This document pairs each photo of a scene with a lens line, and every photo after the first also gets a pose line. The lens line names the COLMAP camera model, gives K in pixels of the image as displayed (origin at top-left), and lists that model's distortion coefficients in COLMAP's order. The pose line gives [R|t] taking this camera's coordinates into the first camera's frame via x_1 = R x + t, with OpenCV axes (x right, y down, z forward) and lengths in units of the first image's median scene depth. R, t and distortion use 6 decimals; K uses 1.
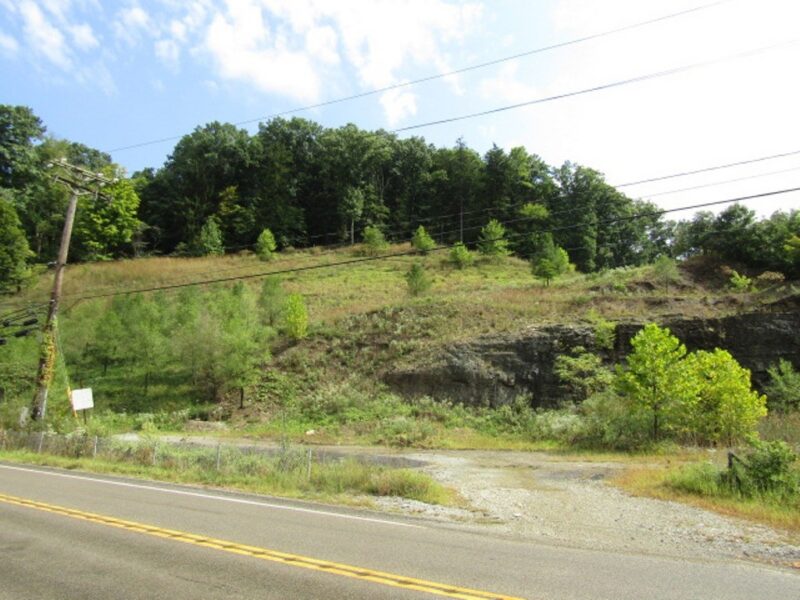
lens RADIAL K [[571.9, 0, 405.2], [0, 571.9, 302.9], [0, 0, 1]] dist [-0.005671, -0.002281]
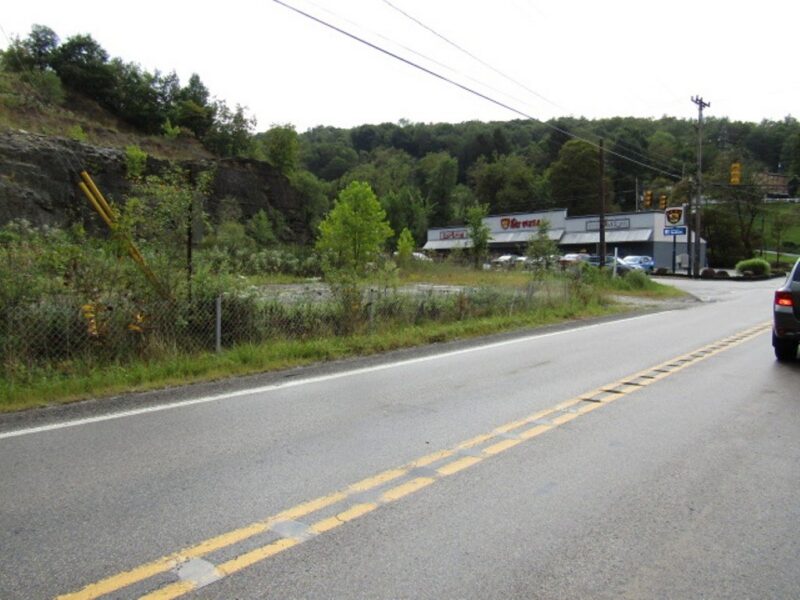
lens RADIAL K [[571.9, 0, 404.5], [0, 571.9, 289.1], [0, 0, 1]] dist [-0.005671, -0.002281]
pose [[0.158909, -0.054337, 0.985797, -0.238427], [-0.204067, 0.975115, 0.086643, 0.040230], [-0.965973, -0.214937, 0.143866, 0.190881]]
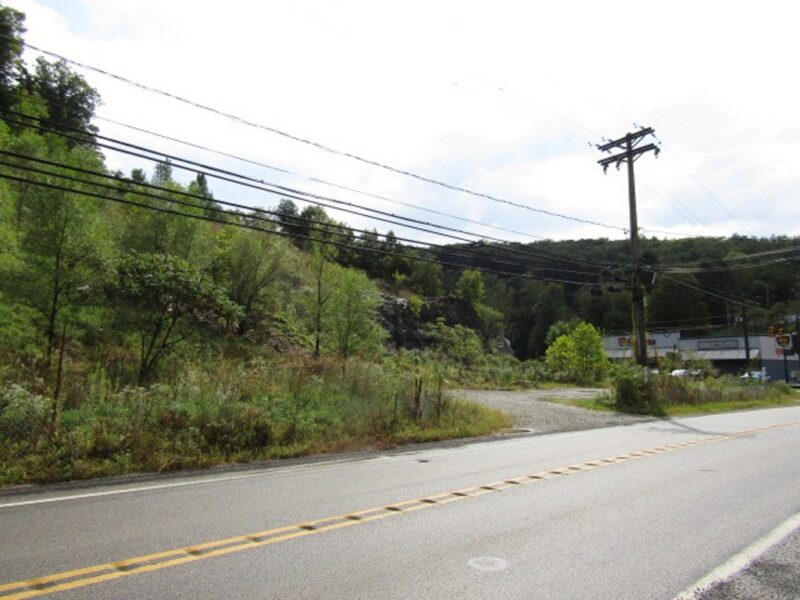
lens RADIAL K [[571.9, 0, 398.7], [0, 571.9, 304.7], [0, 0, 1]] dist [-0.005671, -0.002281]
pose [[0.259156, 0.106067, 0.959994, -0.483398], [-0.209885, 0.976384, -0.051218, 0.061307], [-0.942755, -0.188215, 0.275298, 0.308156]]
